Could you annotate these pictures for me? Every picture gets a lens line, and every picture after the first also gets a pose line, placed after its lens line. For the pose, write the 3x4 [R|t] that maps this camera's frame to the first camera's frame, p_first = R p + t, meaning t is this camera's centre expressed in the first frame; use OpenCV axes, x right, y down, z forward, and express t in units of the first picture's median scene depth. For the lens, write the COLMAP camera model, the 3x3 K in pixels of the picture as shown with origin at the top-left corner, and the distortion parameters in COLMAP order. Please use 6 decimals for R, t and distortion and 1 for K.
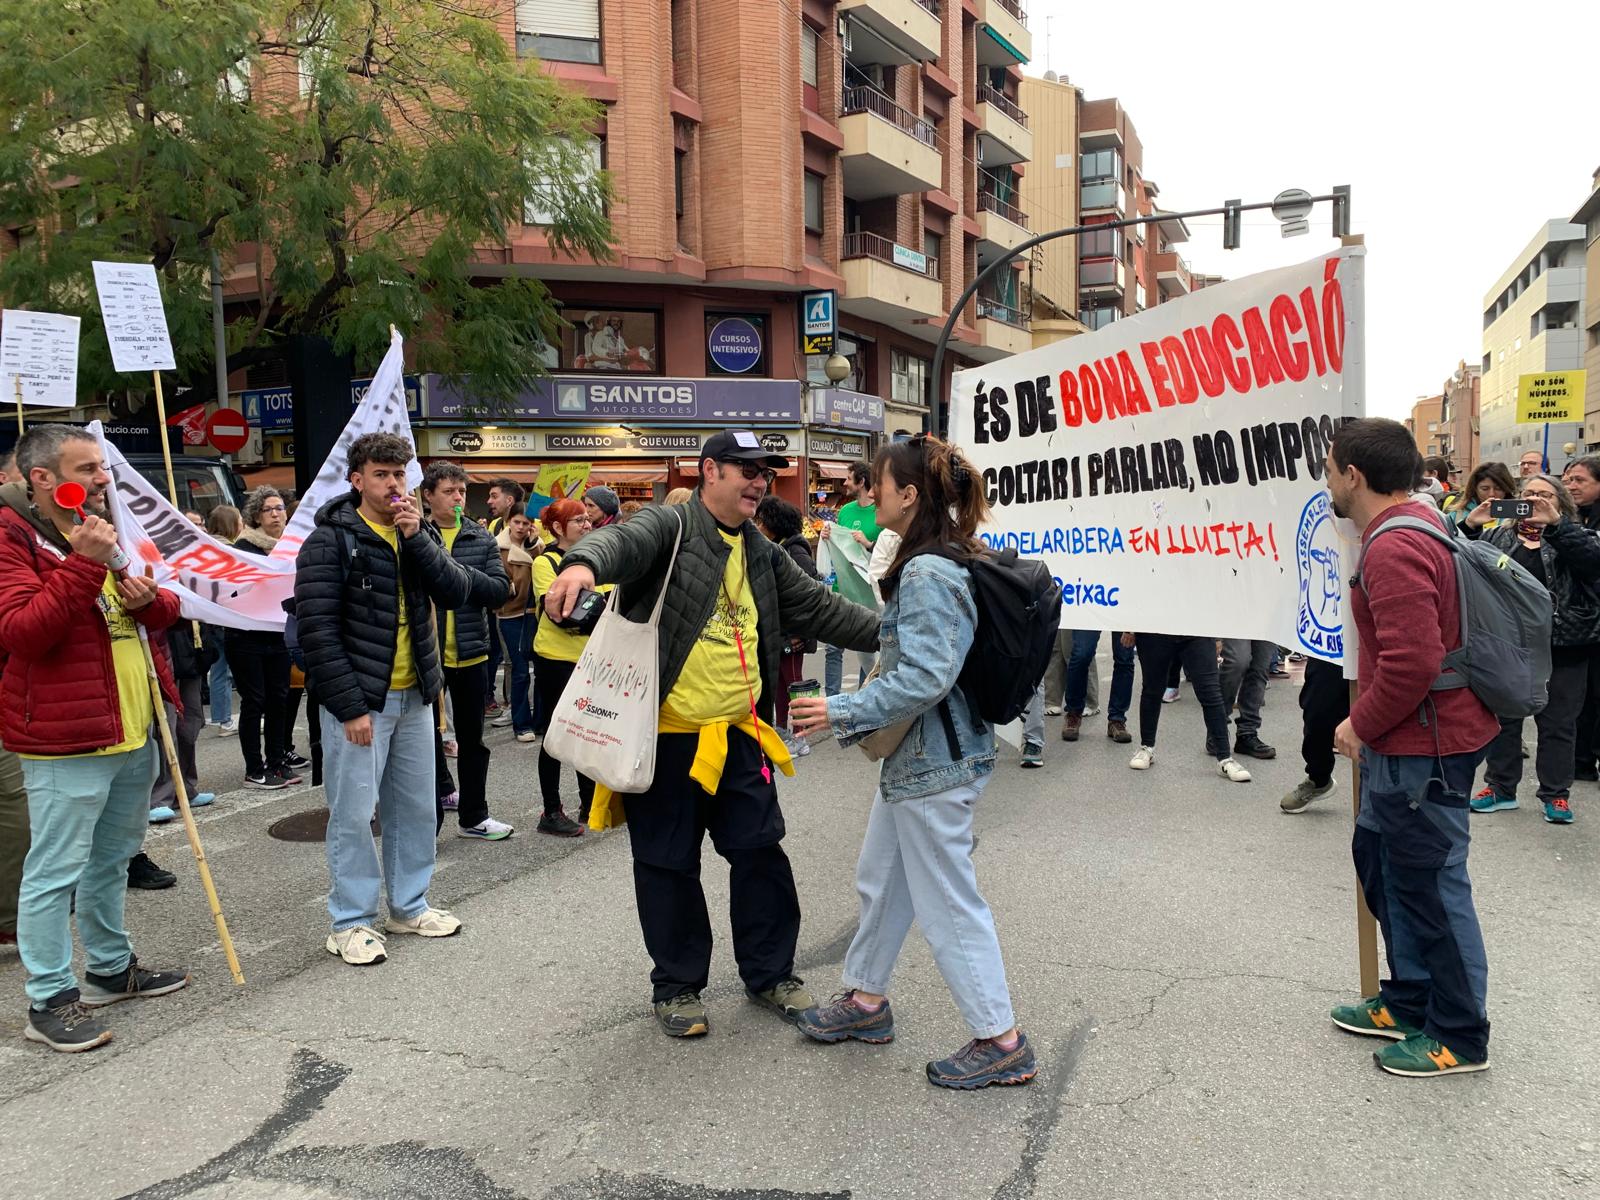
lens RADIAL K [[1223.0, 0, 811.7], [0, 1223.0, 602.9], [0, 0, 1]] dist [0.010168, -0.006472]
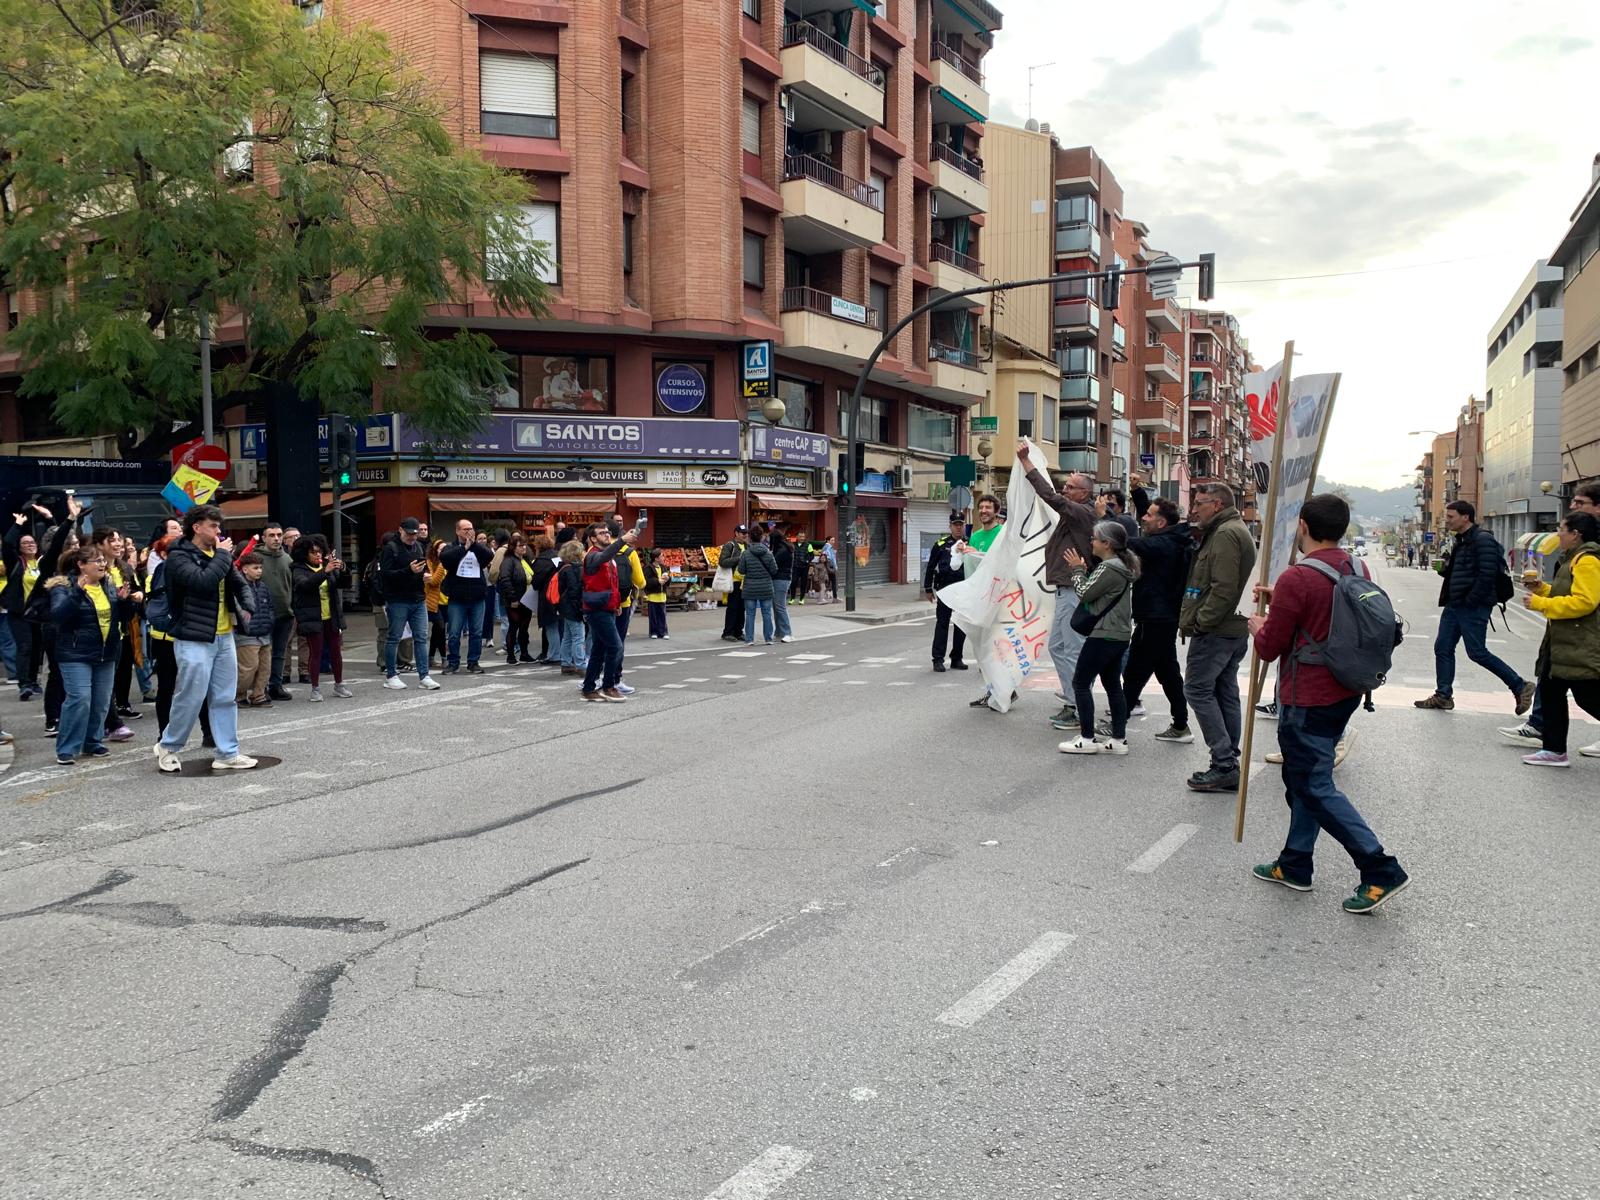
lens RADIAL K [[1223.0, 0, 794.7], [0, 1223.0, 613.6], [0, 0, 1]] dist [0.010168, -0.006472]
pose [[0.999152, 0.015154, -0.038275, 0.124096], [-0.015625, 0.999806, -0.012025, 0.005689], [0.038085, 0.012613, 0.999195, -0.138246]]
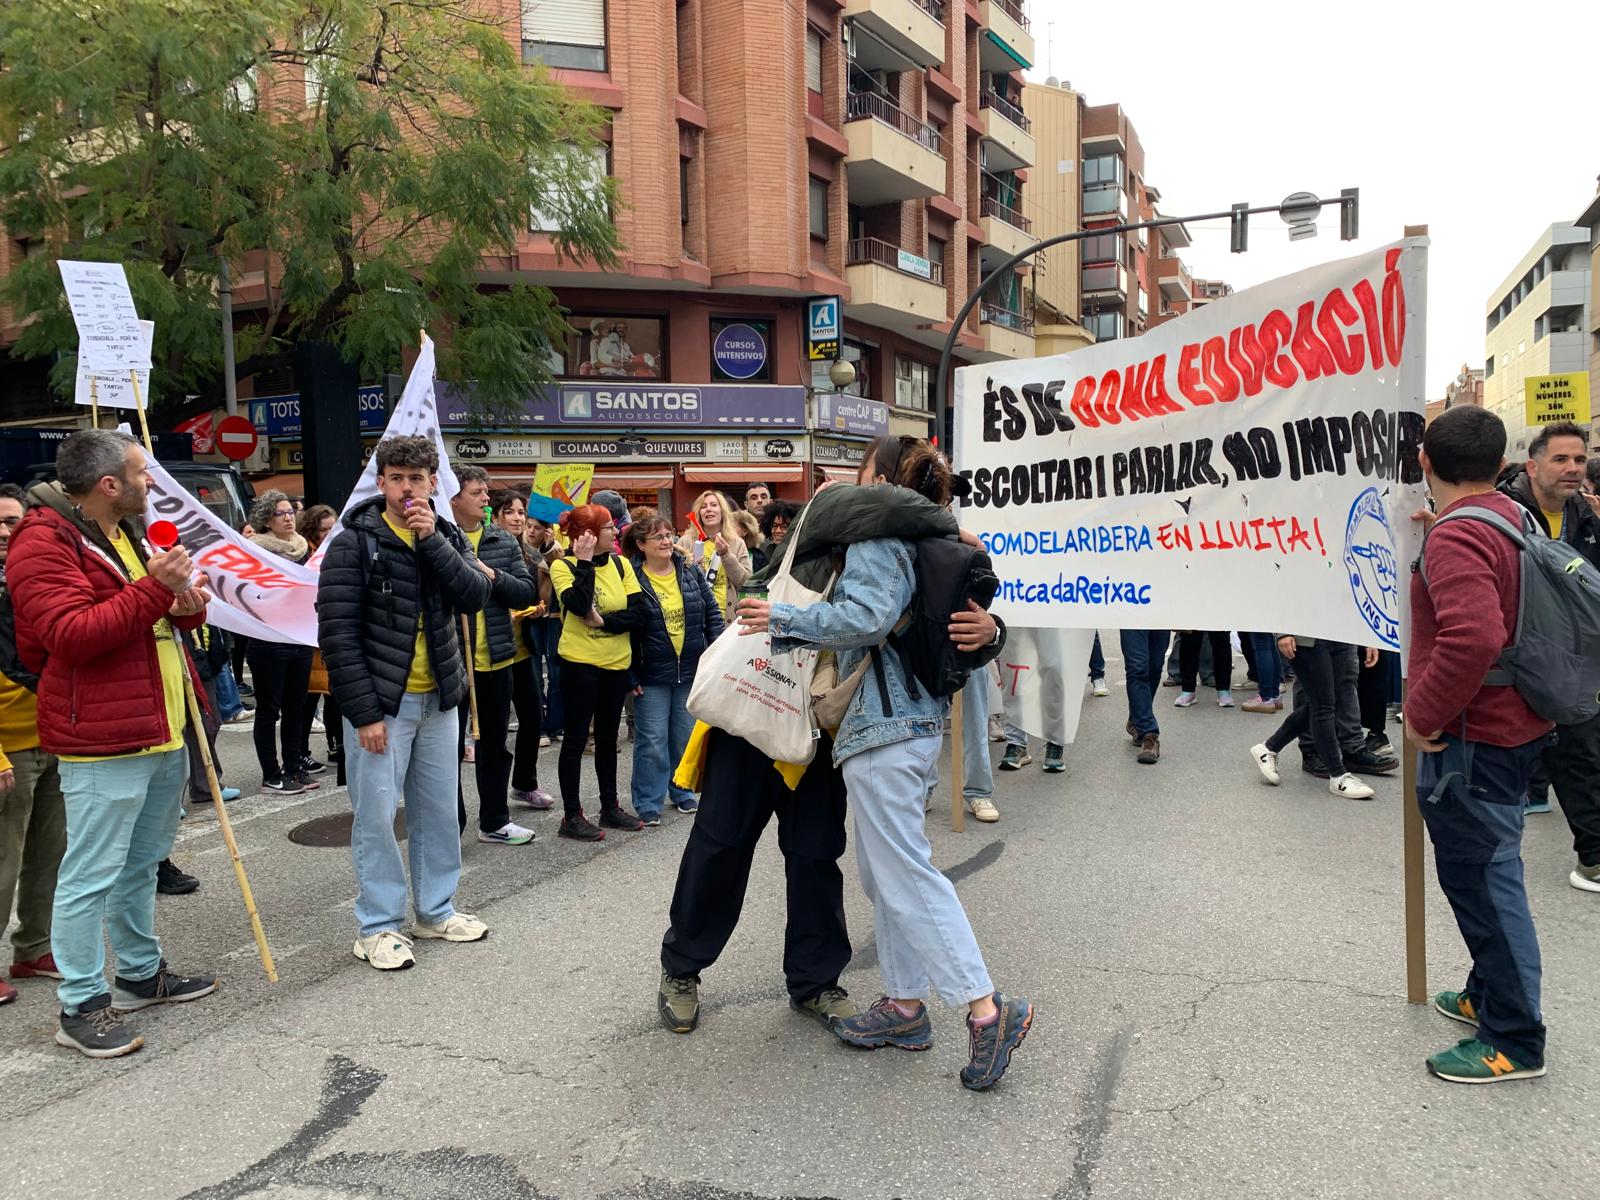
lens RADIAL K [[1223.0, 0, 802.5], [0, 1223.0, 602.8], [0, 0, 1]] dist [0.010168, -0.006472]
pose [[0.999967, -0.002811, -0.007561, -0.006881], [0.002765, 0.999978, -0.006008, 0.001569], [0.007577, 0.005987, 0.999953, 0.003030]]
